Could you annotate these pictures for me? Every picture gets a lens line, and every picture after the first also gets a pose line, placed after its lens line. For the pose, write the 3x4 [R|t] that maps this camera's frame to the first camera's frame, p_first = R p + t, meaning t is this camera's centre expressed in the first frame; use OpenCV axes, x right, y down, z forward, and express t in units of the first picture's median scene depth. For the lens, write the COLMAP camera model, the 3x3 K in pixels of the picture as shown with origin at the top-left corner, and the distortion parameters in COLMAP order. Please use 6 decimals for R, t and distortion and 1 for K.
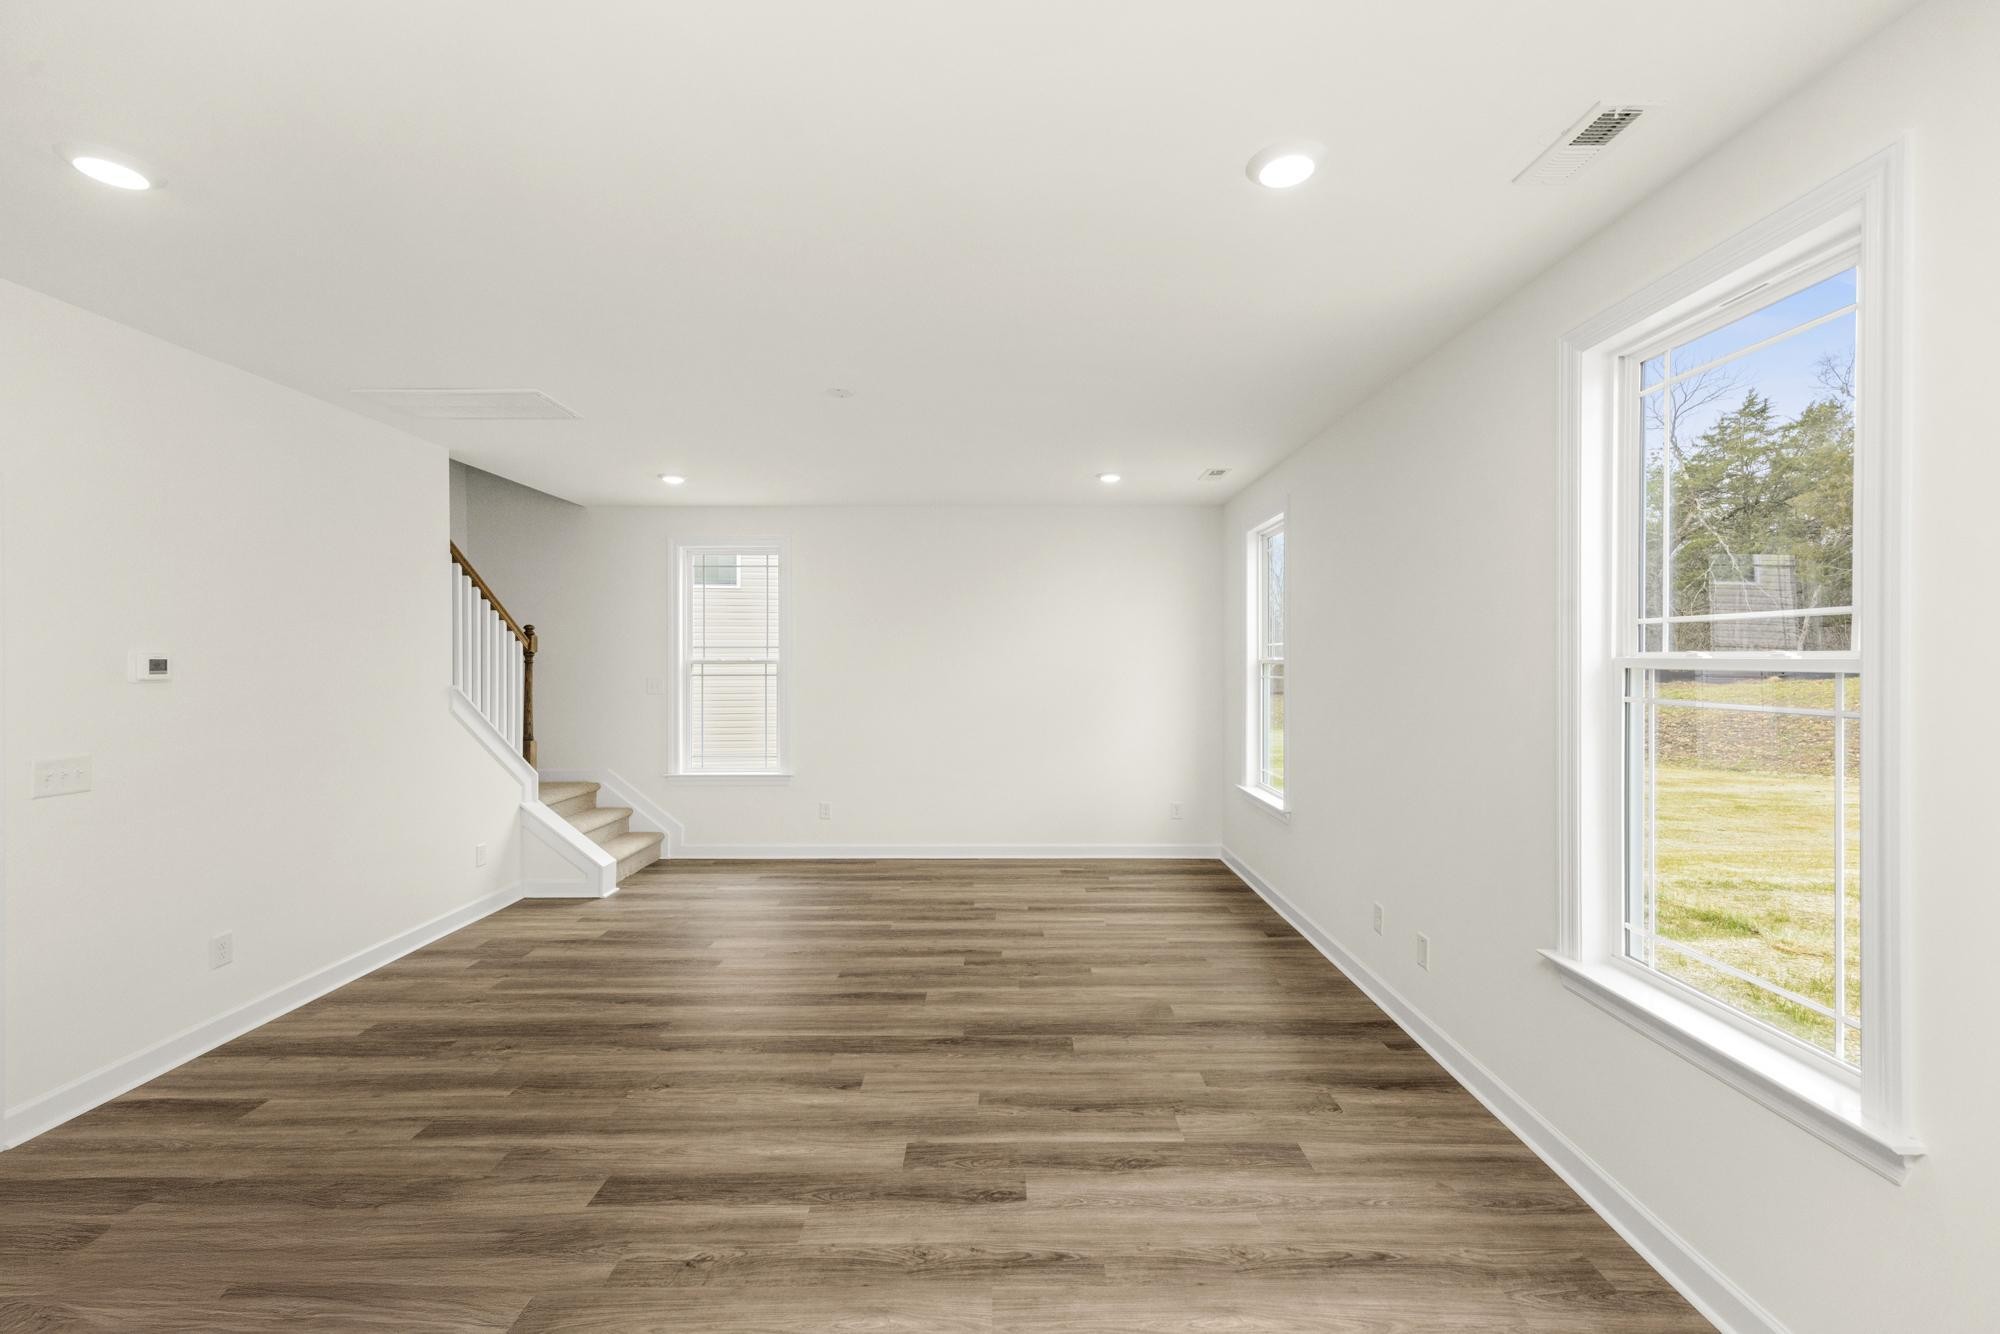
lens RADIAL K [[791.6, 0, 1000.0], [0, 791.6, 667.0], [0, 0, 1]] dist [0.008618, 0.000045]
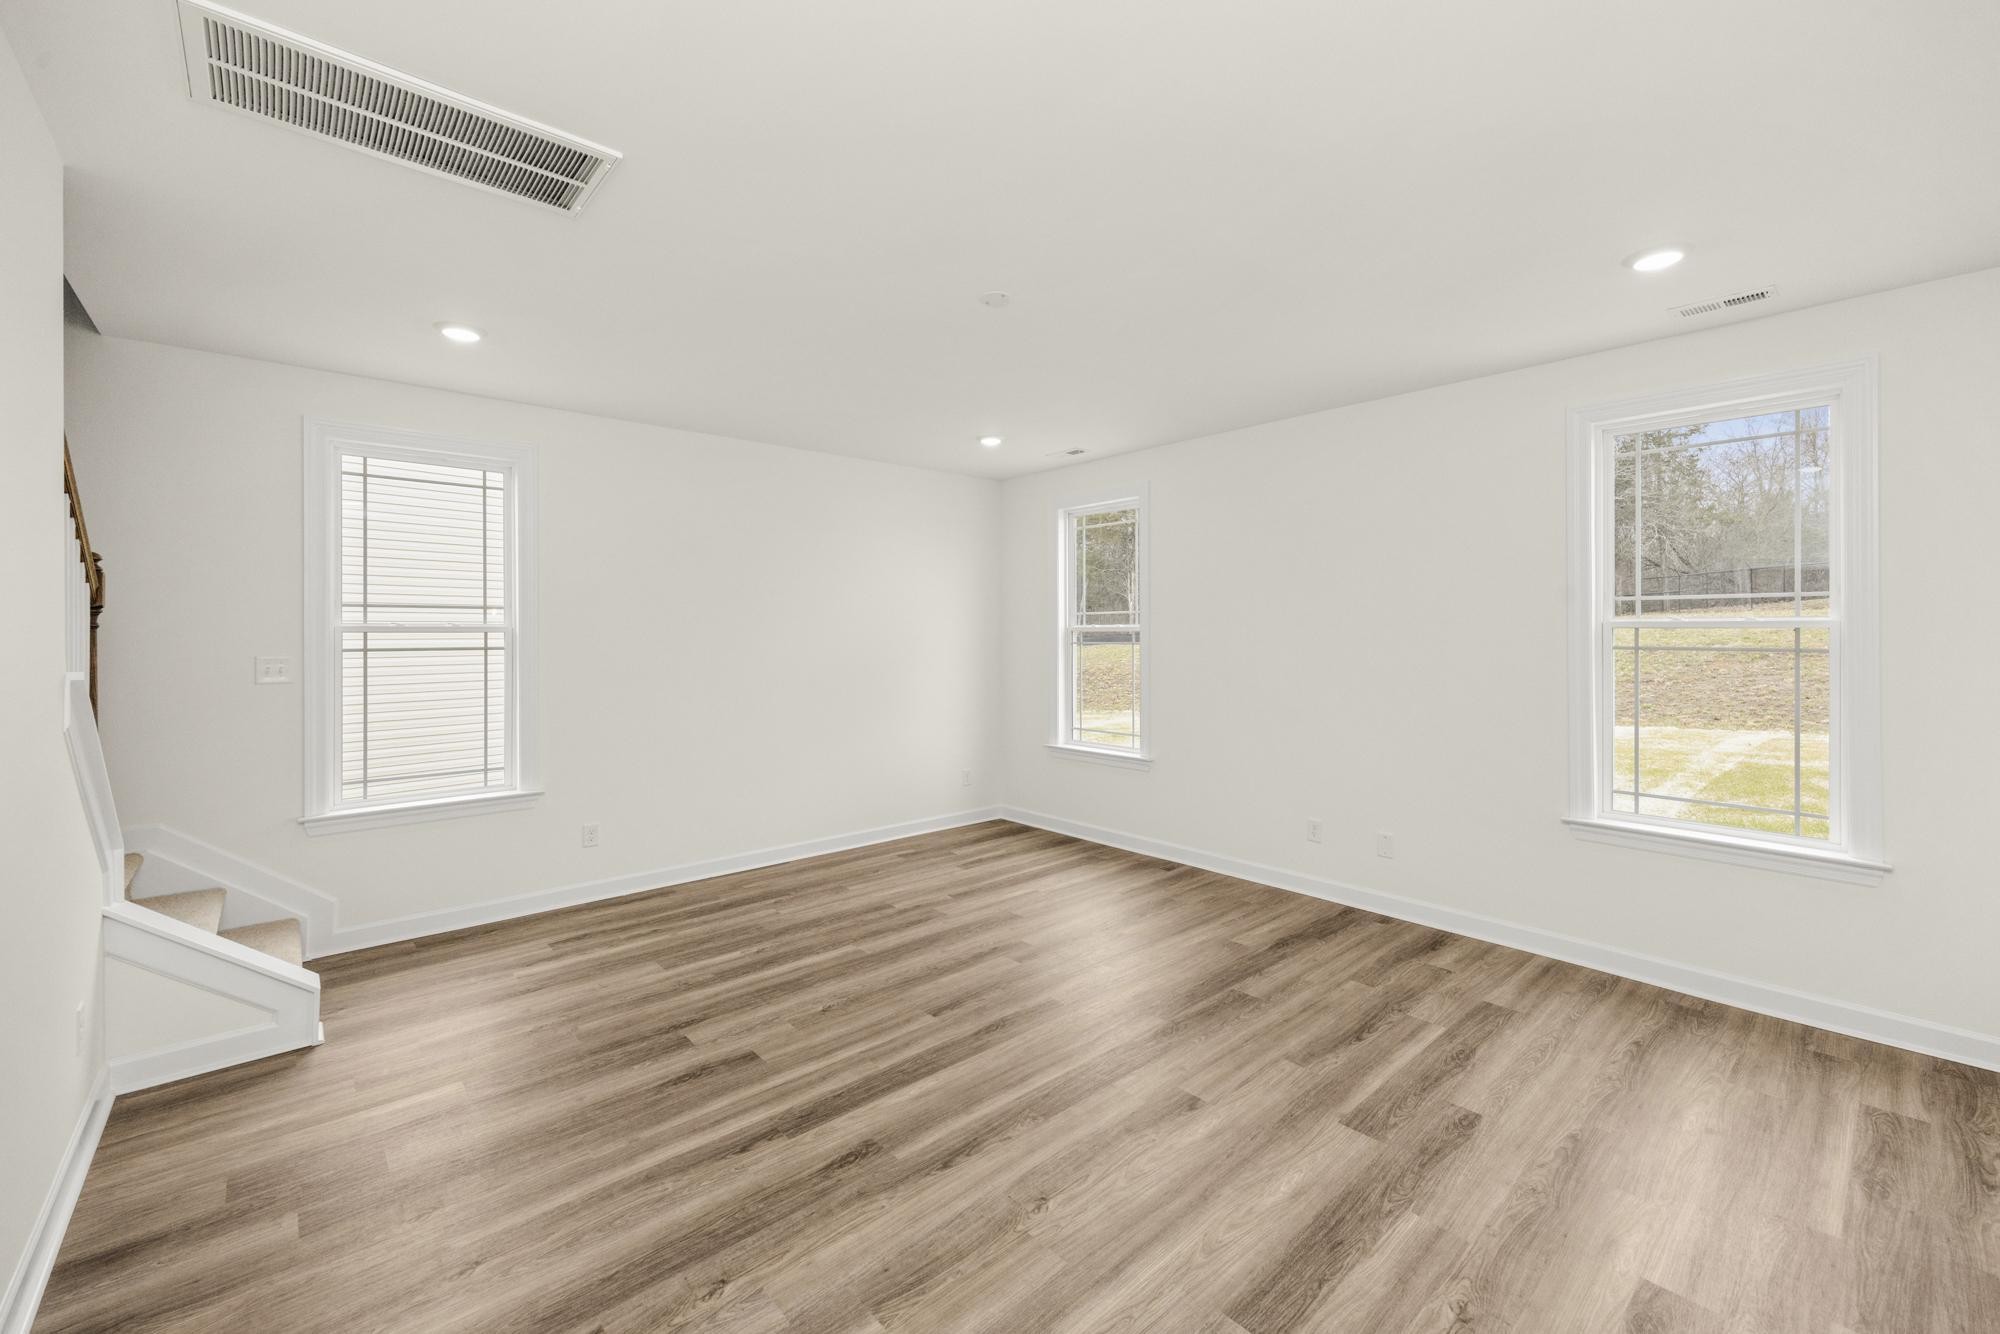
lens RADIAL K [[792.6, 0, 999.6], [0, 792.6, 635.9], [0, 0, 1]] dist [0.008430, -0.000169]
pose [[0.759836, -0.000340, 0.650114, -0.939817], [0.006295, 0.999957, -0.006834, 0.015649], [-0.650084, 0.009285, 0.759806, 0.474628]]
